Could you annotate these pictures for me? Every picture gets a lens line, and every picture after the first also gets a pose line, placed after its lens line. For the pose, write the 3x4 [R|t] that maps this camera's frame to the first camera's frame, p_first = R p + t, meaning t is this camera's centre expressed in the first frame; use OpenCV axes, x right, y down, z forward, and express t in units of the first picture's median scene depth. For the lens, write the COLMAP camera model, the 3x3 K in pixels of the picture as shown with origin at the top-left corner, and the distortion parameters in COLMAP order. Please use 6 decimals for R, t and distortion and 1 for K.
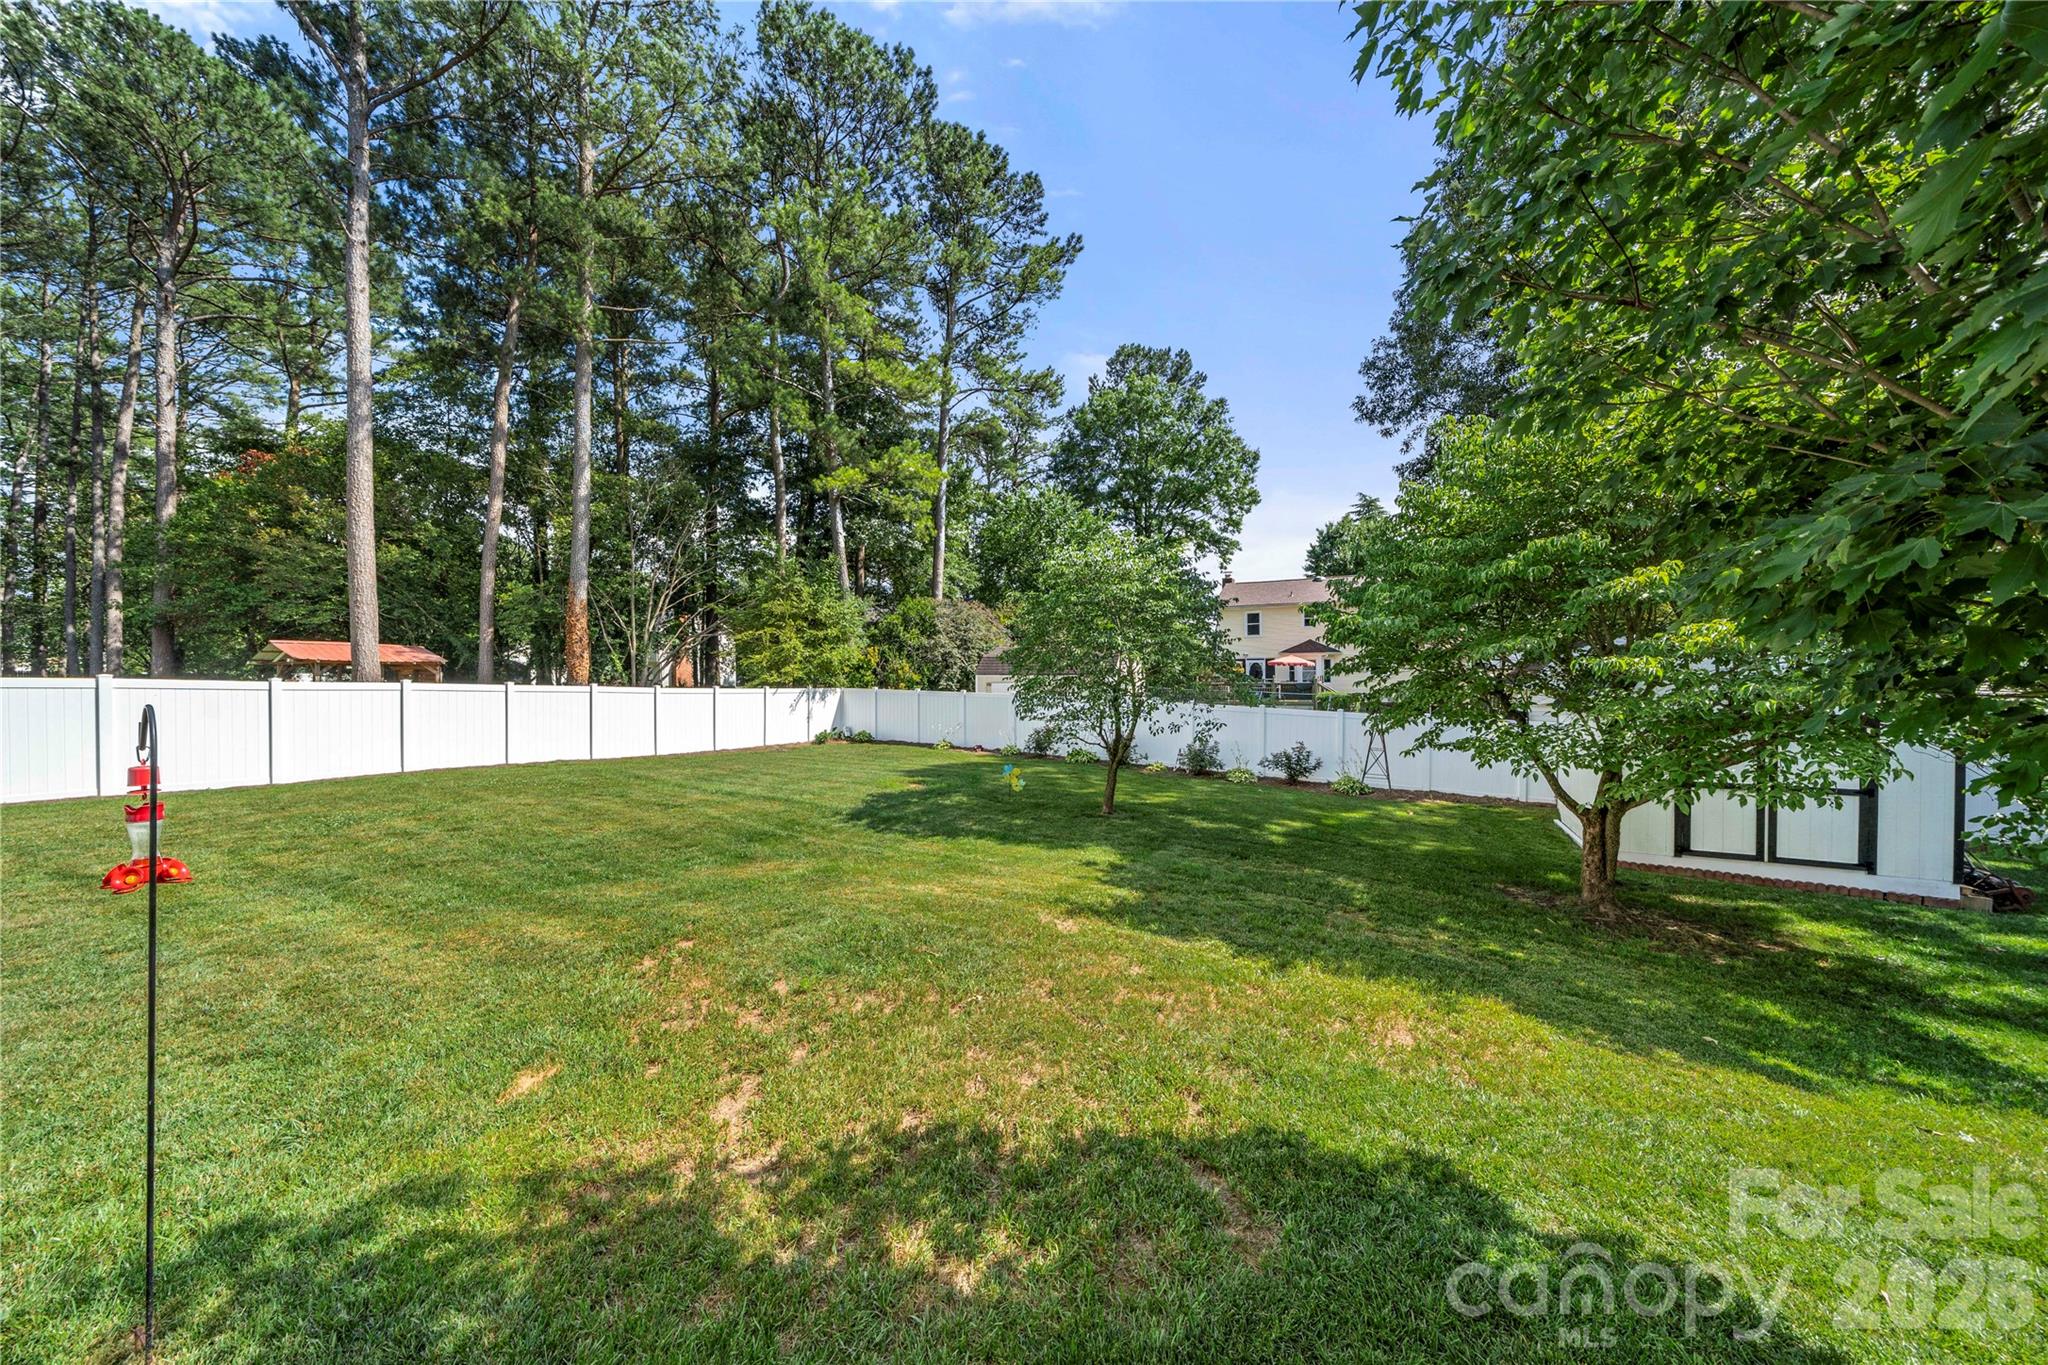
lens RADIAL K [[700.9, 0, 1024.0], [0, 700.9, 682.5], [0, 0, 1]] dist [0.019496, -0.008365]
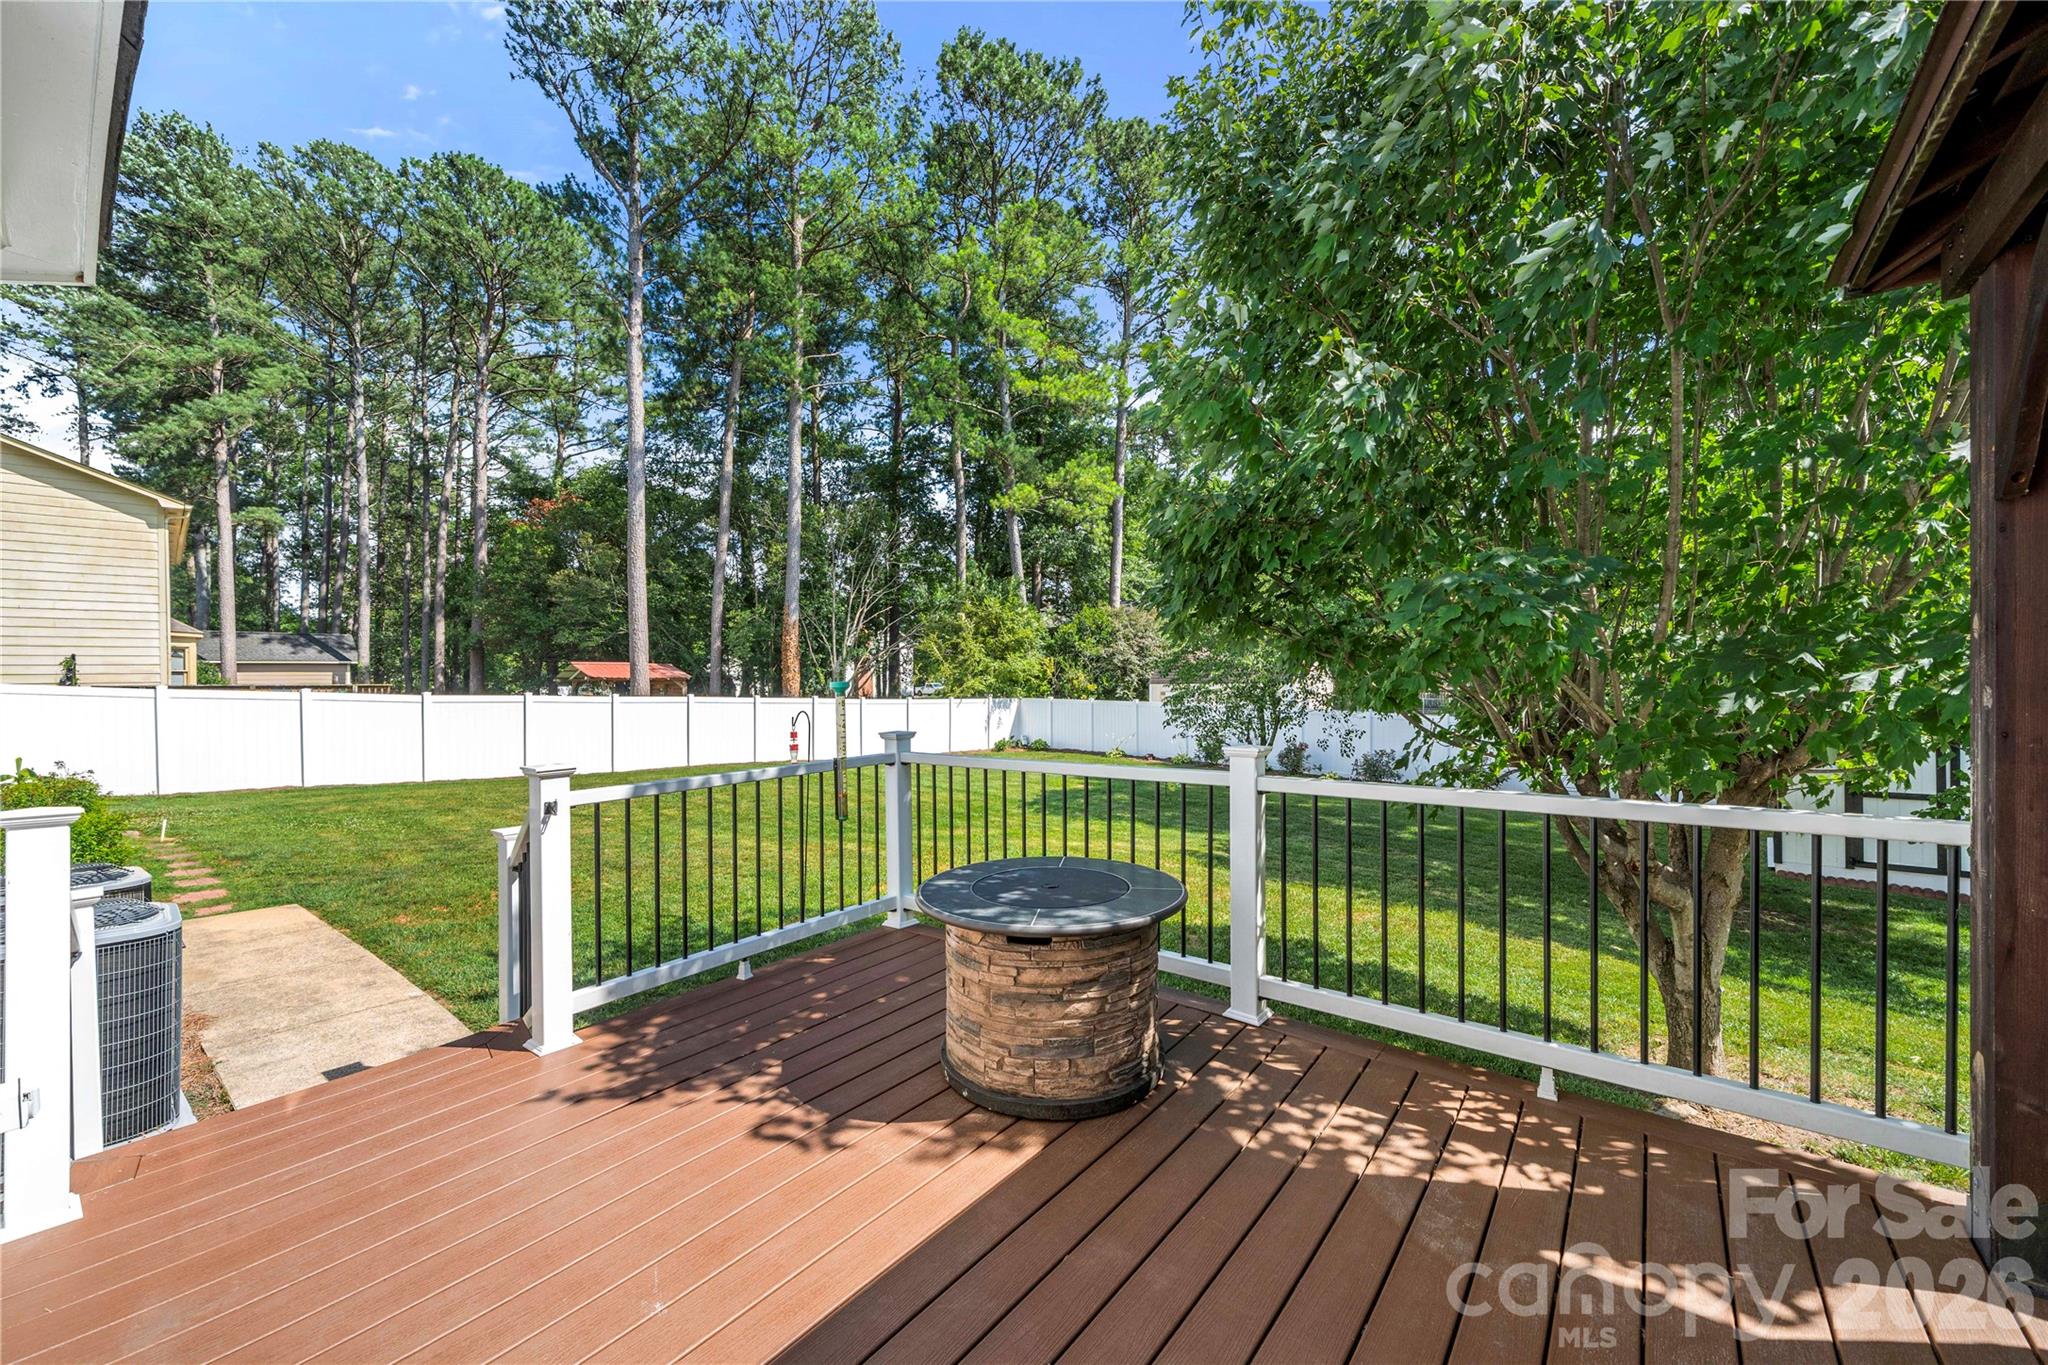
lens RADIAL K [[802.4, 0, 1024.0], [0, 802.4, 682.5], [0, 0, 1]] dist [0.000322, 0.000016]
pose [[0.968907, -0.009790, -0.247231, 0.028197], [0.007370, 0.999915, -0.010710, -0.001705], [0.247315, 0.008554, 0.968897, -0.102624]]
